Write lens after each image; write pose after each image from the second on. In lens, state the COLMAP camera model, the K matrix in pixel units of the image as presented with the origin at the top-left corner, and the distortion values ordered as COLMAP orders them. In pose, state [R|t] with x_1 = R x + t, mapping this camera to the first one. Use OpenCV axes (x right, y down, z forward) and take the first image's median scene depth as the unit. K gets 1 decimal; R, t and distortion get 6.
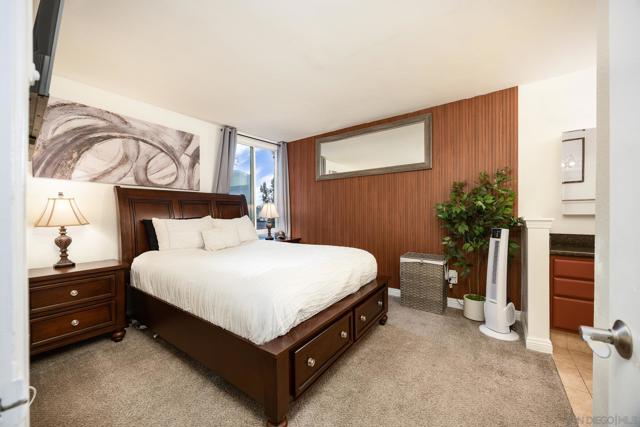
lens RADIAL K [[243.3, 0, 316.3], [0, 243.3, 215.0], [0, 0, 1]] dist [-0.007453, -0.000632]
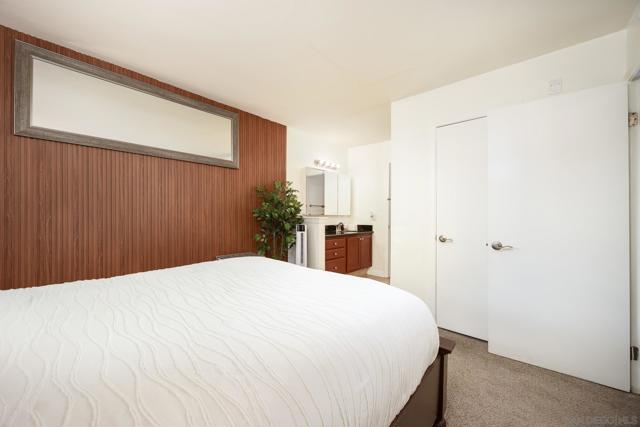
lens RADIAL K [[243.3, 0, 318.7], [0, 243.3, 215.3], [0, 0, 1]] dist [-0.007453, -0.000632]
pose [[0.084391, -0.003540, 0.996426, -0.529249], [-0.002223, 0.999991, 0.003741, -0.003926], [-0.996430, -0.002530, 0.084383, 0.601287]]
